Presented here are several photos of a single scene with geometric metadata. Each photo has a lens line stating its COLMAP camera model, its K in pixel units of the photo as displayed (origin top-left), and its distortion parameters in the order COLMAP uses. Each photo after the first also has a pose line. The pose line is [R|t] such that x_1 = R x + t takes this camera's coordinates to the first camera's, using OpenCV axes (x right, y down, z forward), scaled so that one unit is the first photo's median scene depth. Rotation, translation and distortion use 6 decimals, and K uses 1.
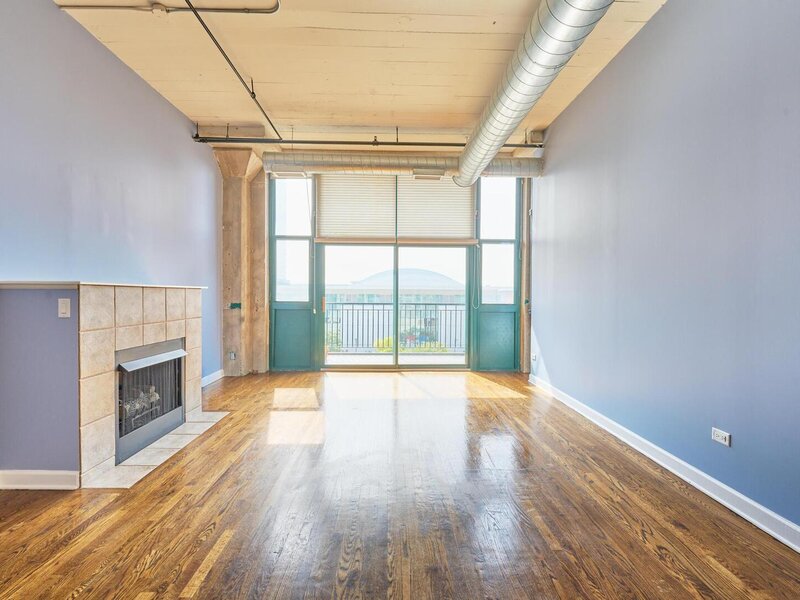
lens RADIAL K [[363.5, 0, 400.5], [0, 363.5, 299.8], [0, 0, 1]] dist [-0.003899, -0.004484]
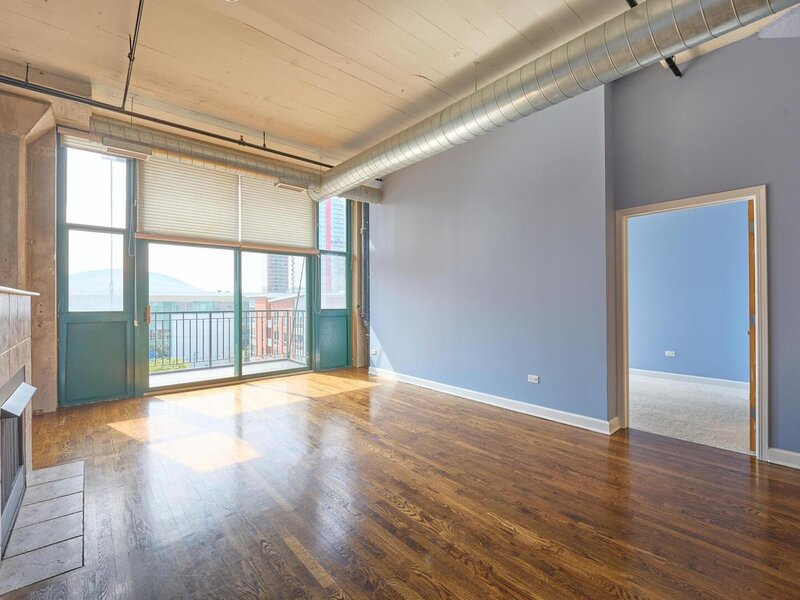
lens RADIAL K [[363.5, 0, 399.8], [0, 363.5, 300.1], [0, 0, 1]] dist [-0.003899, -0.004484]
pose [[0.778372, -0.007543, 0.627758, -0.296790], [0.017442, 0.999802, -0.009614, -0.001621], [-0.627561, 0.018432, 0.778349, 0.004561]]
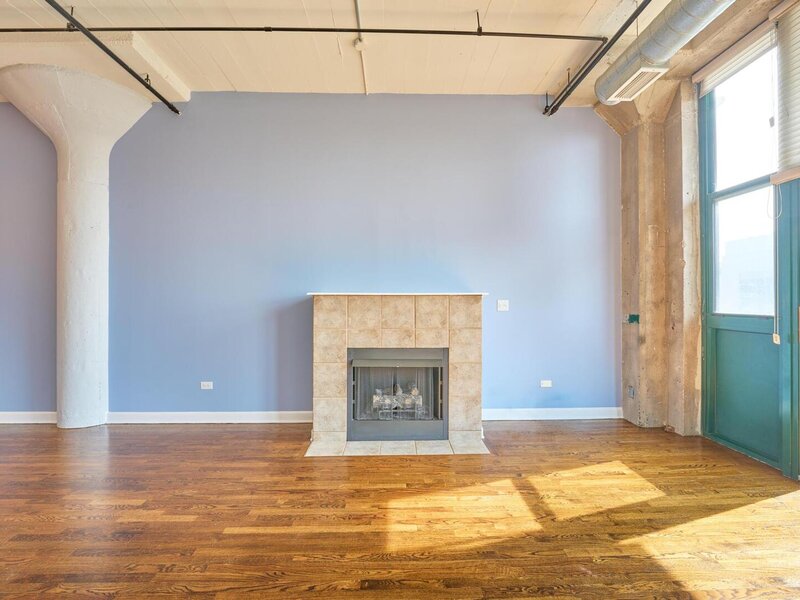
lens RADIAL K [[363.5, 0, 401.0], [0, 363.5, 300.2], [0, 0, 1]] dist [-0.003899, -0.004484]
pose [[-0.005655, -0.007285, -0.999957, 0.216549], [-0.012274, 0.999899, -0.007216, -0.006898], [0.999909, 0.012233, -0.005744, 0.564700]]
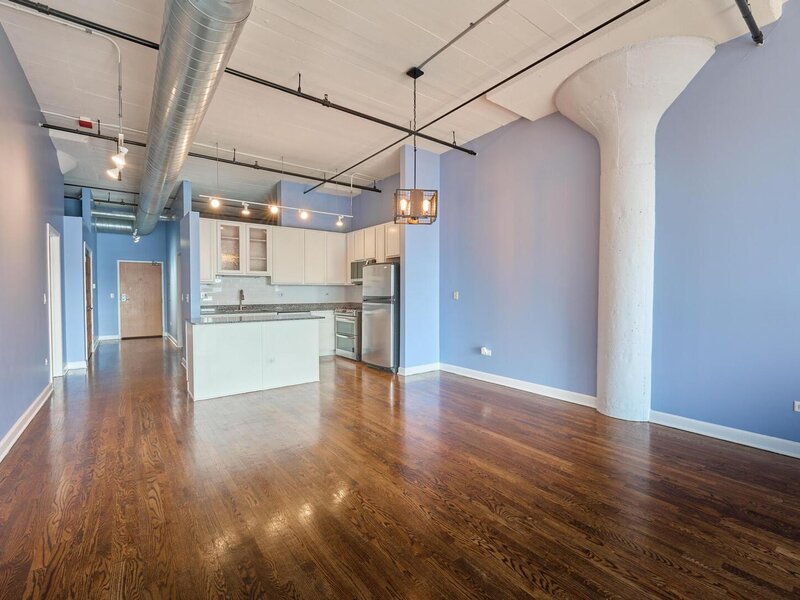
lens RADIAL K [[363.5, 0, 399.2], [0, 363.5, 300.9], [0, 0, 1]] dist [-0.003899, -0.004484]
pose [[-0.814980, 0.010954, -0.579385, 0.259324], [-0.010613, 0.999371, 0.033824, -0.001489], [0.579392, 0.033715, -0.814352, 0.269513]]
